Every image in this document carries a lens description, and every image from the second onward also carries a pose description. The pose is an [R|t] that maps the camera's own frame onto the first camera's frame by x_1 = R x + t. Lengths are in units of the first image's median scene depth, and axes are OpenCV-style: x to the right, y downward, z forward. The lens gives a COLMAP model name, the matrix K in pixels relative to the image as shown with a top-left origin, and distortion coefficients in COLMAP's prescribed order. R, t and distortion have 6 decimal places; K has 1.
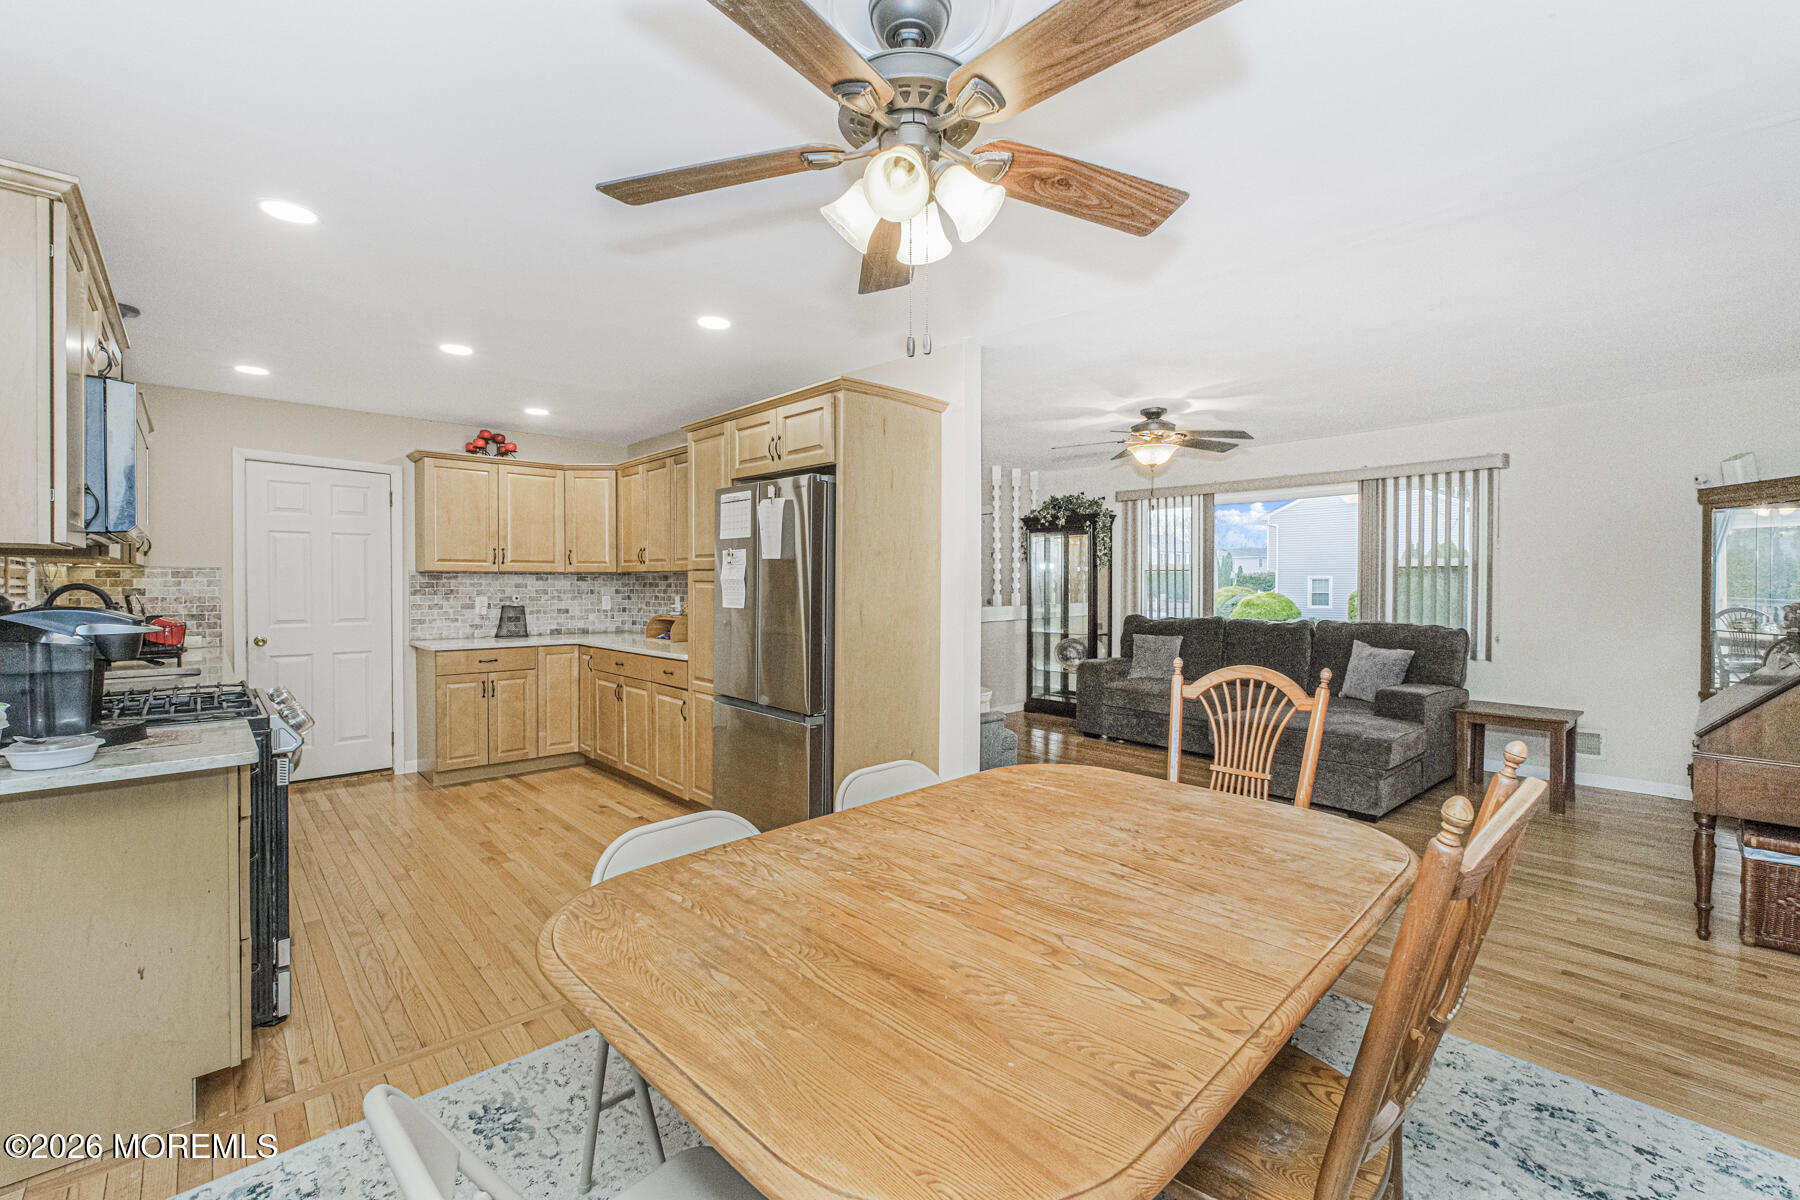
lens RADIAL K [[757.4, 0, 880.0], [0, 757.4, 591.2], [0, 0, 1]] dist [-0.002443, -0.001162]
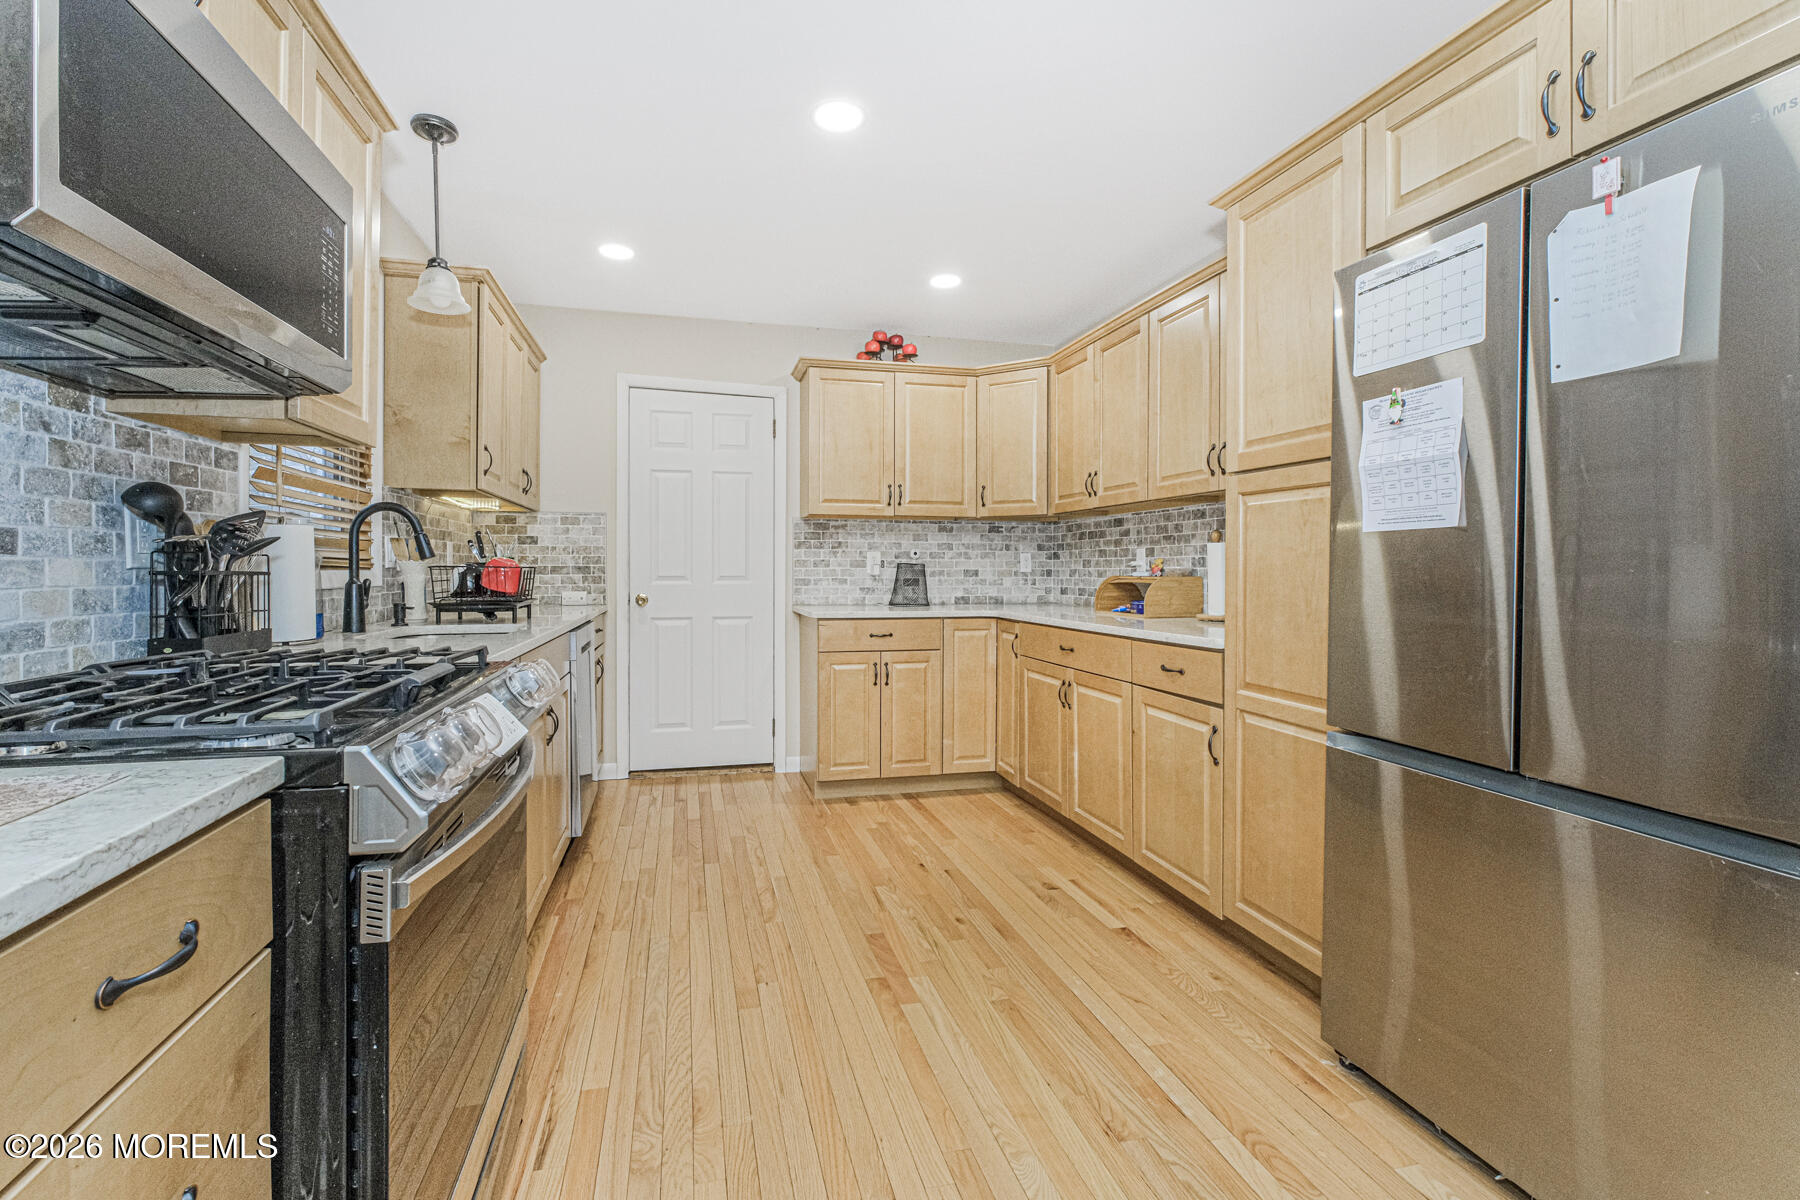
lens RADIAL K [[757.4, 0, 867.3], [0, 757.4, 569.0], [0, 0, 1]] dist [-0.002443, -0.001162]
pose [[0.880357, 0.002119, -0.474306, -0.178089], [-0.007658, 0.999923, -0.009746, 0.034678], [0.474249, 0.012212, 0.880306, 0.340765]]
